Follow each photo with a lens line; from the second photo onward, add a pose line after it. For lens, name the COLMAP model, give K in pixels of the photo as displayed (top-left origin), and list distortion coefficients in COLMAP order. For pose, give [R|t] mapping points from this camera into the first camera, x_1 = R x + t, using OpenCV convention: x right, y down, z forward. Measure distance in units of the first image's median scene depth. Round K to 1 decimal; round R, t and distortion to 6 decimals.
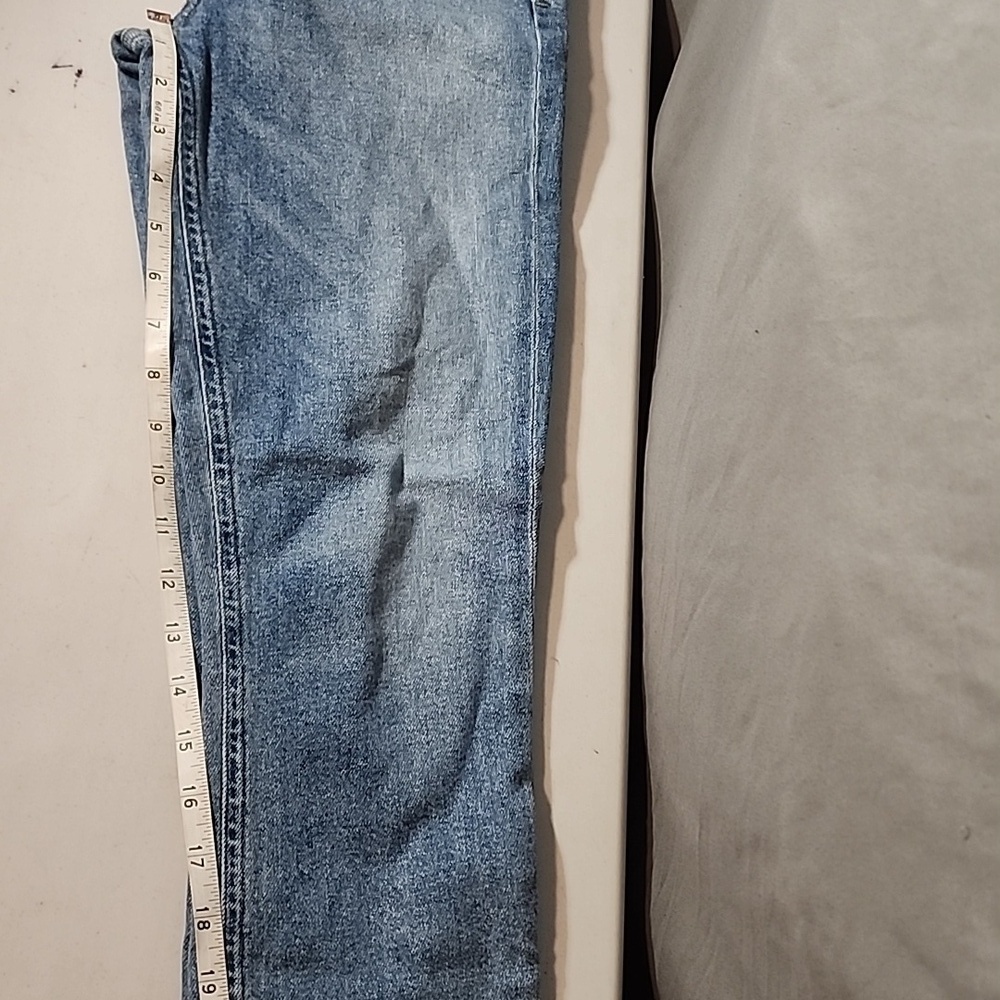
lens RADIAL K [[742.5, 0, 500.0], [0, 742.5, 500.0], [0, 0, 1]] dist [-0.039264, -0.000265]
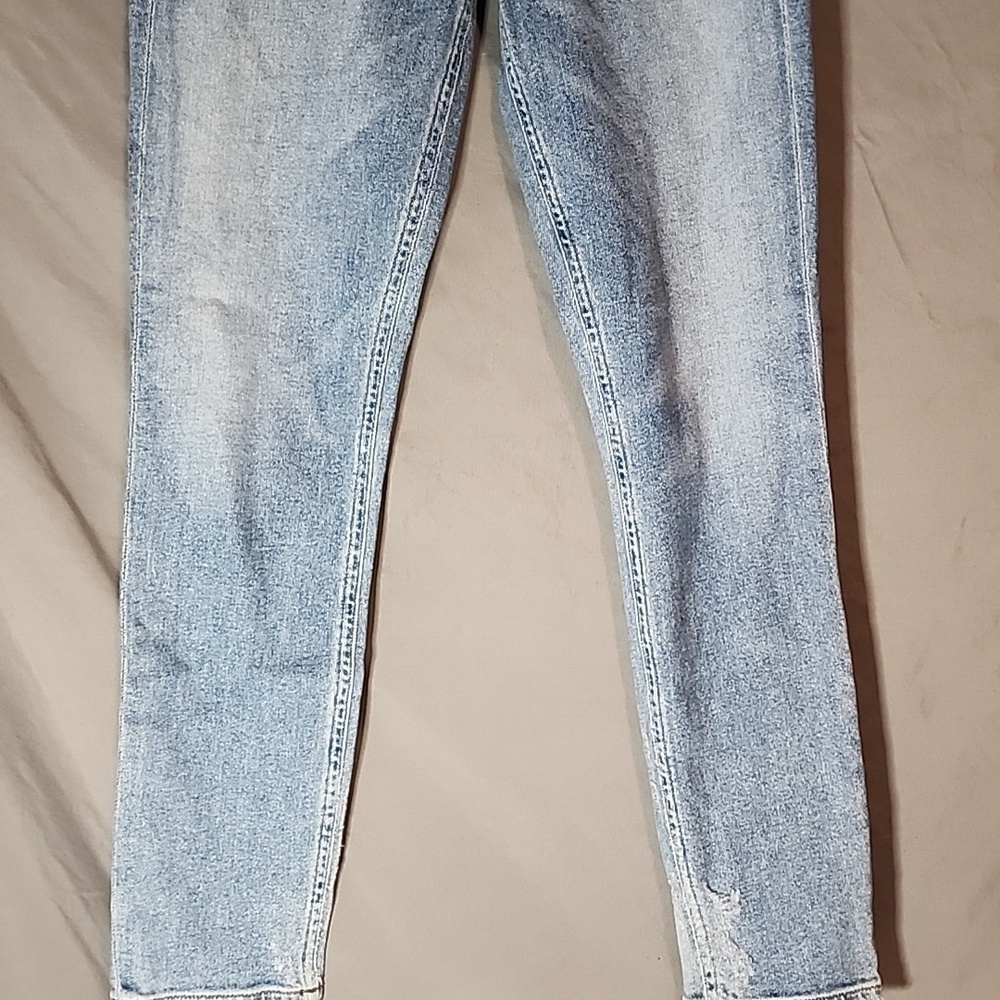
lens RADIAL K [[742.5, 0, 500.0], [0, 742.5, 500.0], [0, 0, 1]] dist [-0.039264, -0.000265]
pose [[0.819884, -0.130886, -0.557368, 0.193074], [0.254408, 0.955413, 0.149874, -0.000498], [0.512901, -0.264678, 0.816626, -0.196006]]
